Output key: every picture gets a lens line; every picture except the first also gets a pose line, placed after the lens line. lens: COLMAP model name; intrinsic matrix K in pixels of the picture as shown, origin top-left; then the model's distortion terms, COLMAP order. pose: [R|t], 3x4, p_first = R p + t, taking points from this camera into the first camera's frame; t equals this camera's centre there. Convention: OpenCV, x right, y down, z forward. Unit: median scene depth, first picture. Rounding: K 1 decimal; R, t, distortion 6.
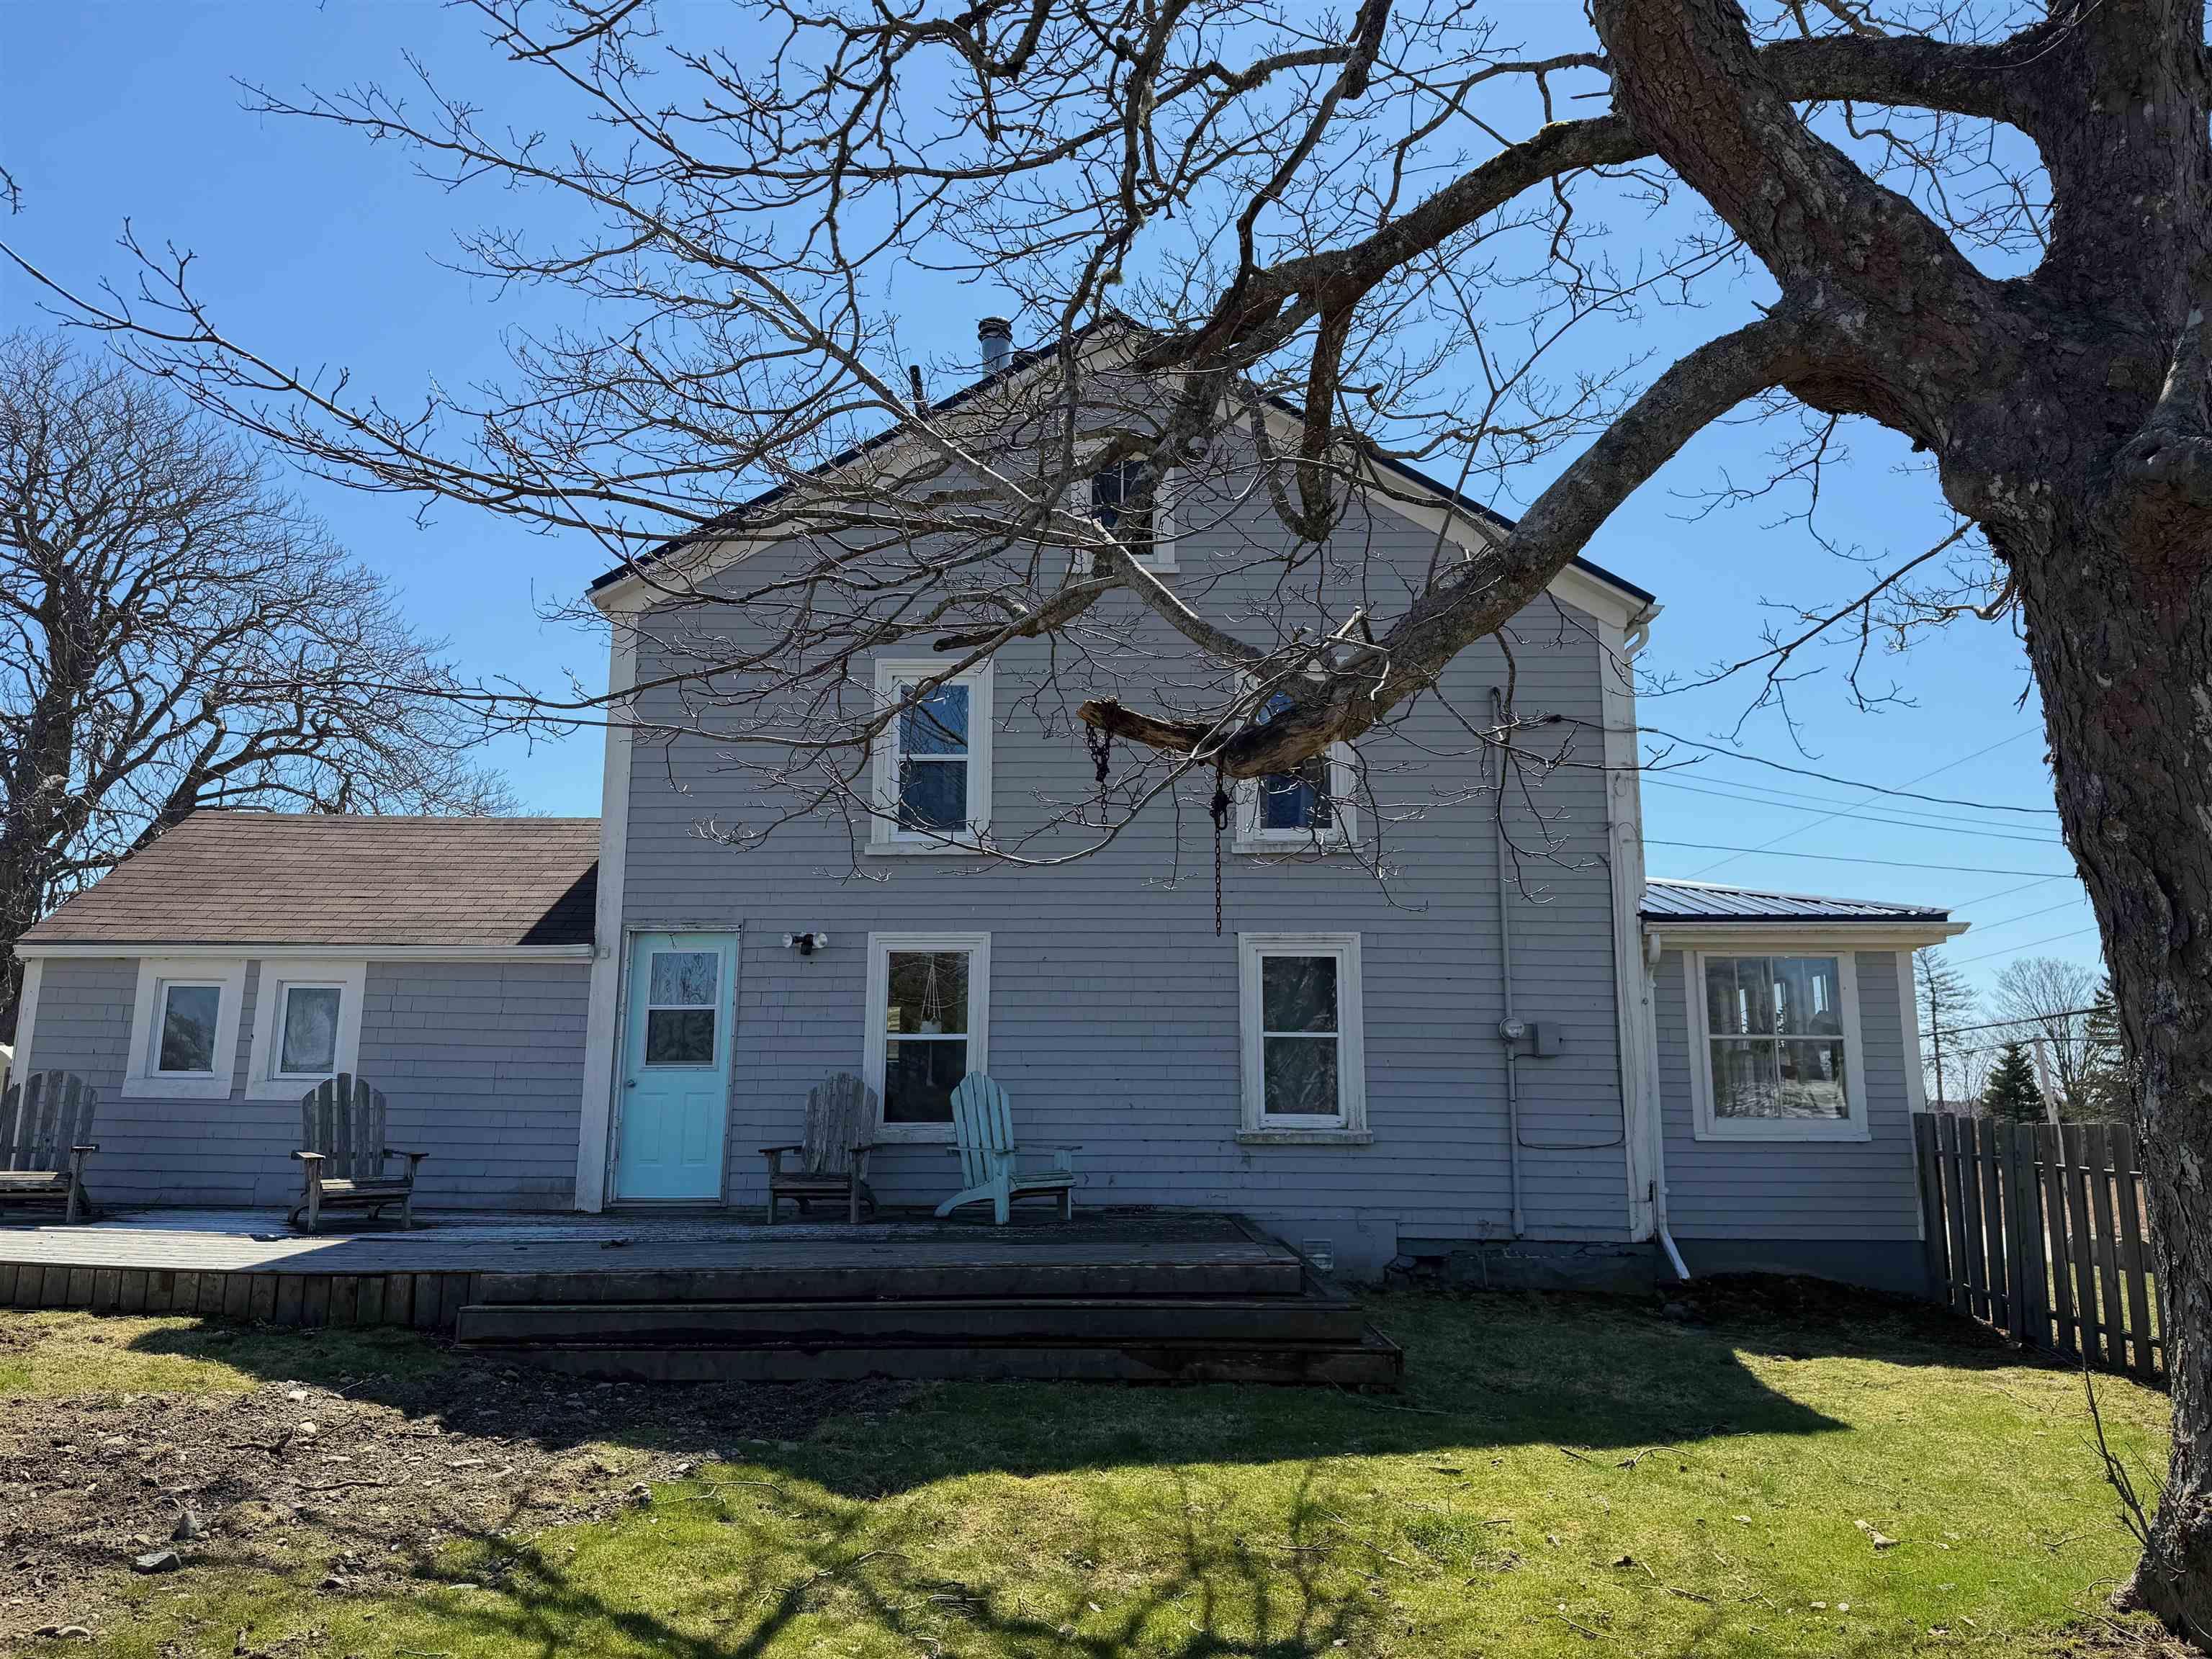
lens RADIAL K [[1513.0, 0, 1106.0], [0, 1513.0, 829.5], [0, 0, 1]] dist [0.183165, -0.315869]
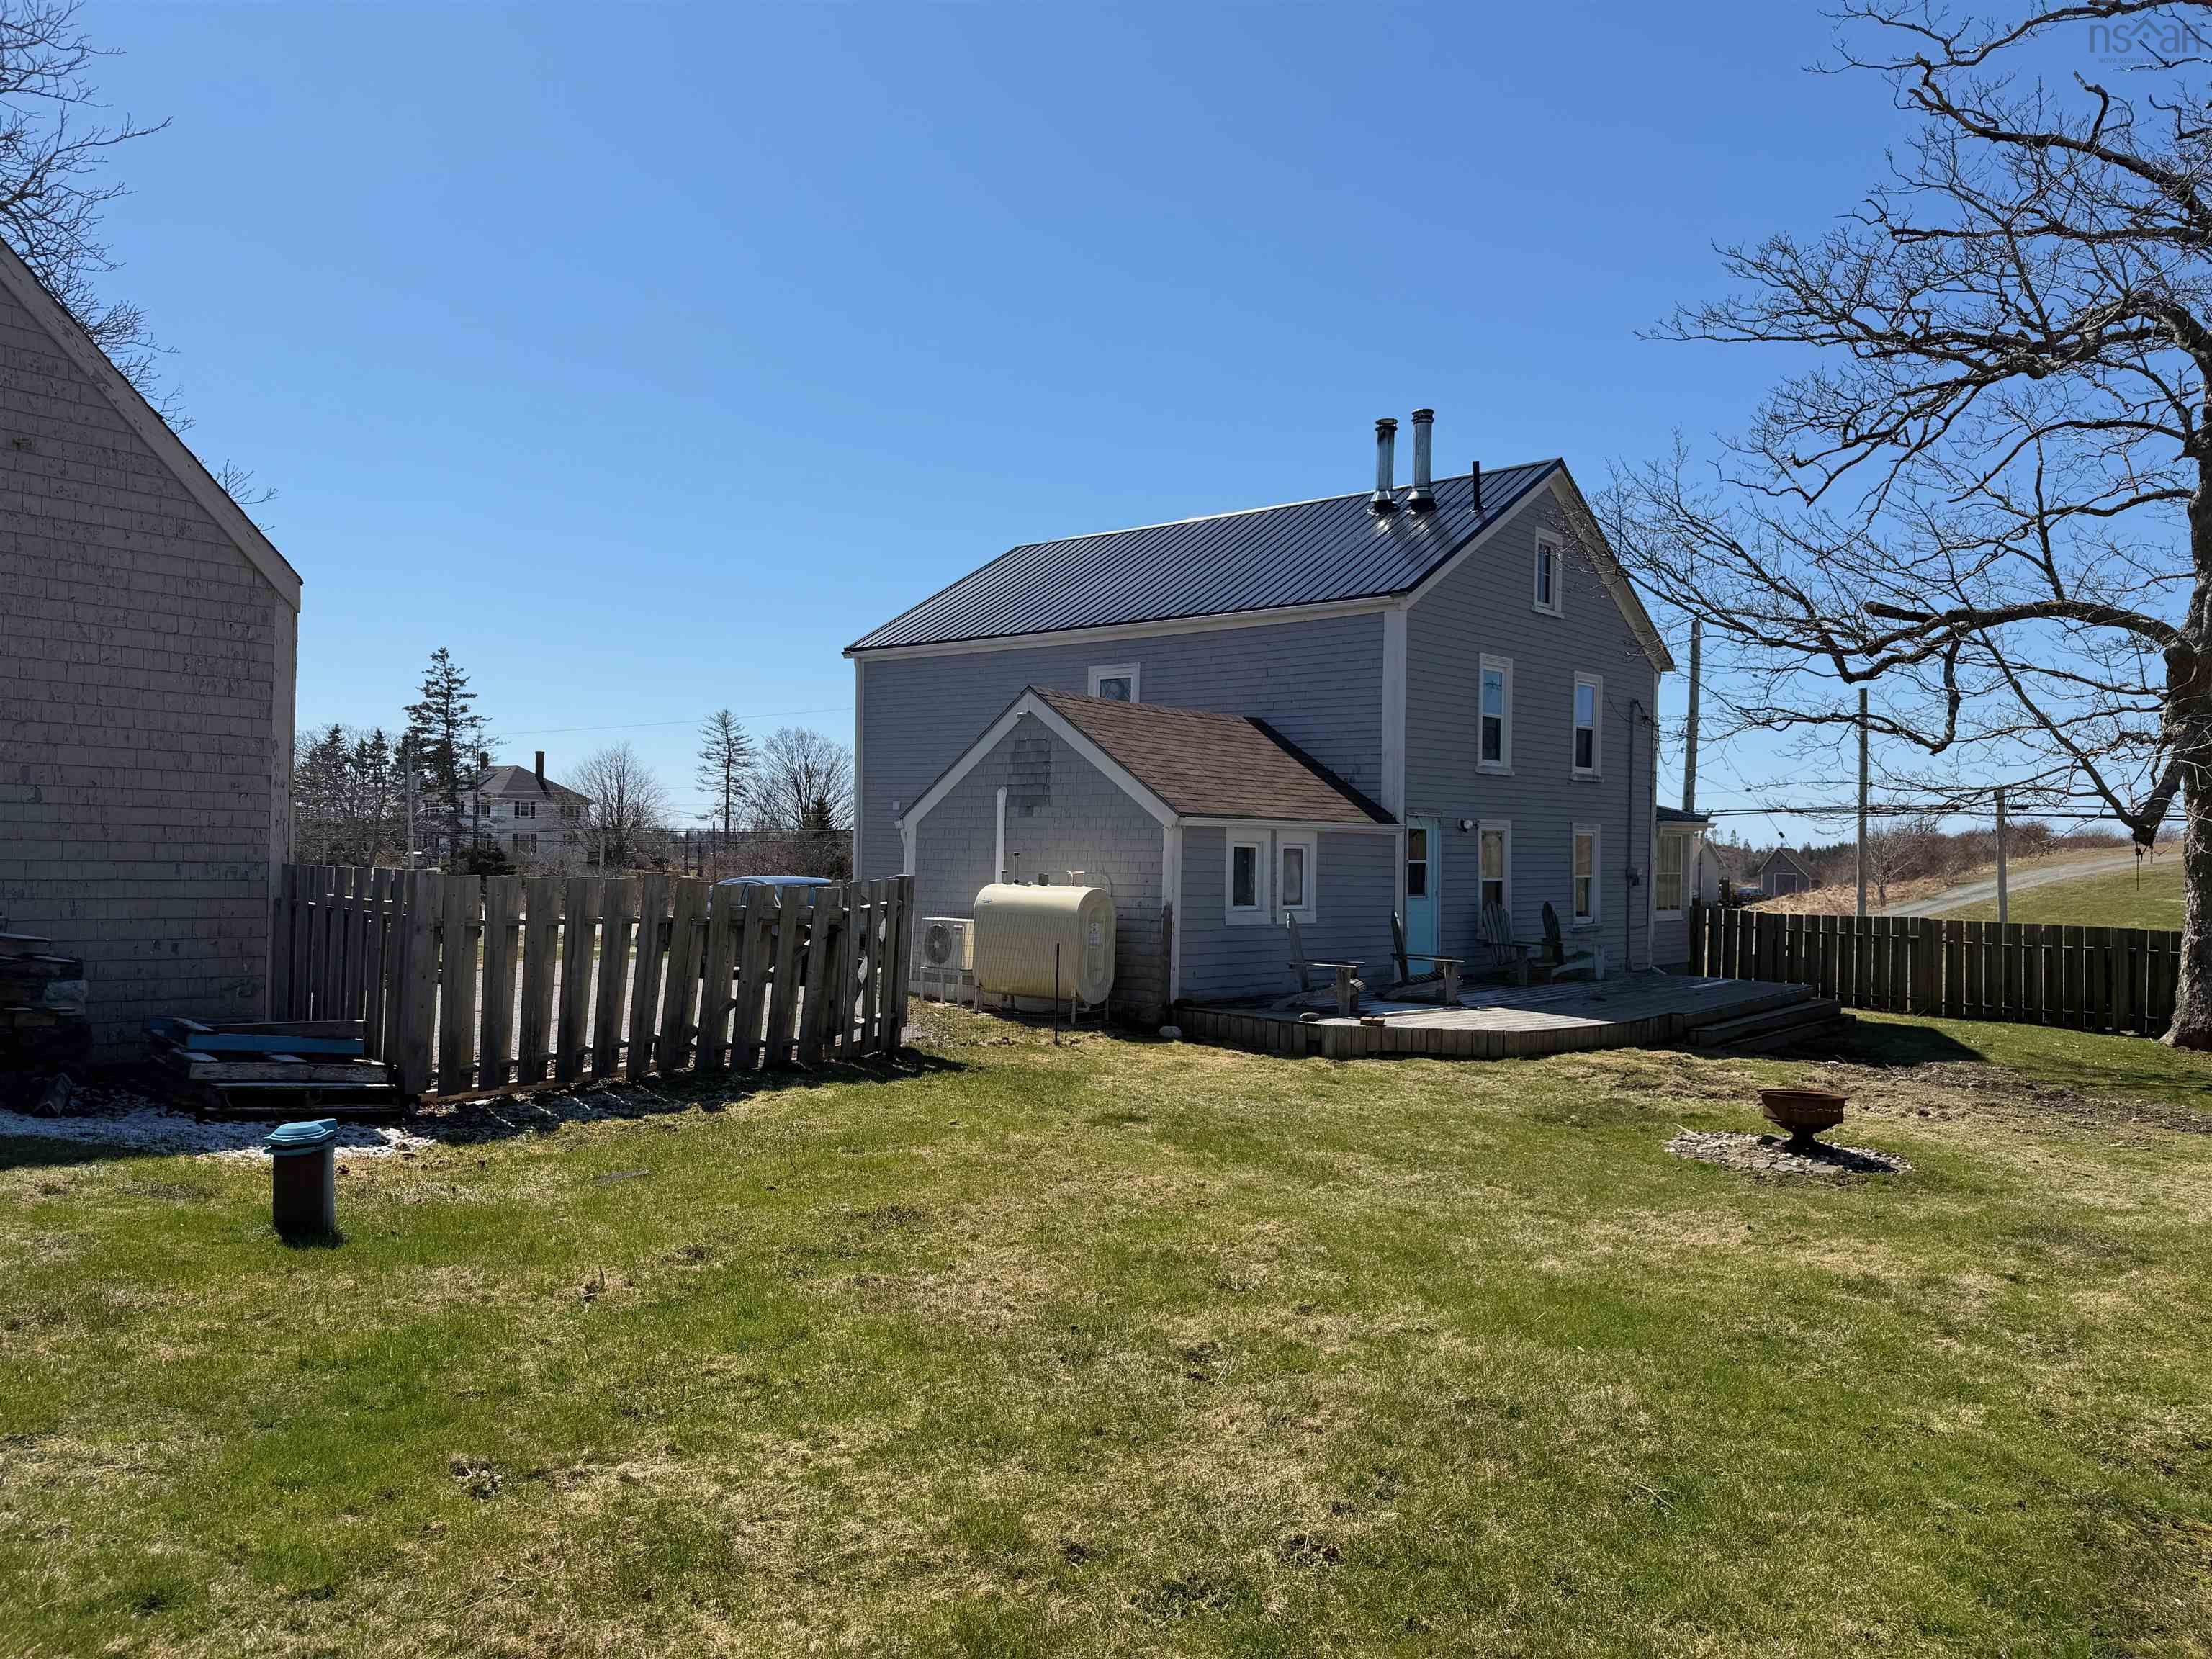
lens RADIAL K [[1513.0, 0, 1106.0], [0, 1513.0, 829.5], [0, 0, 1]] dist [0.183165, -0.315869]
pose [[0.662141, 0.014378, 0.749241, -1.721966], [-0.143640, 0.983712, 0.108064, -0.046896], [-0.735484, -0.179174, 0.653422, 0.185646]]
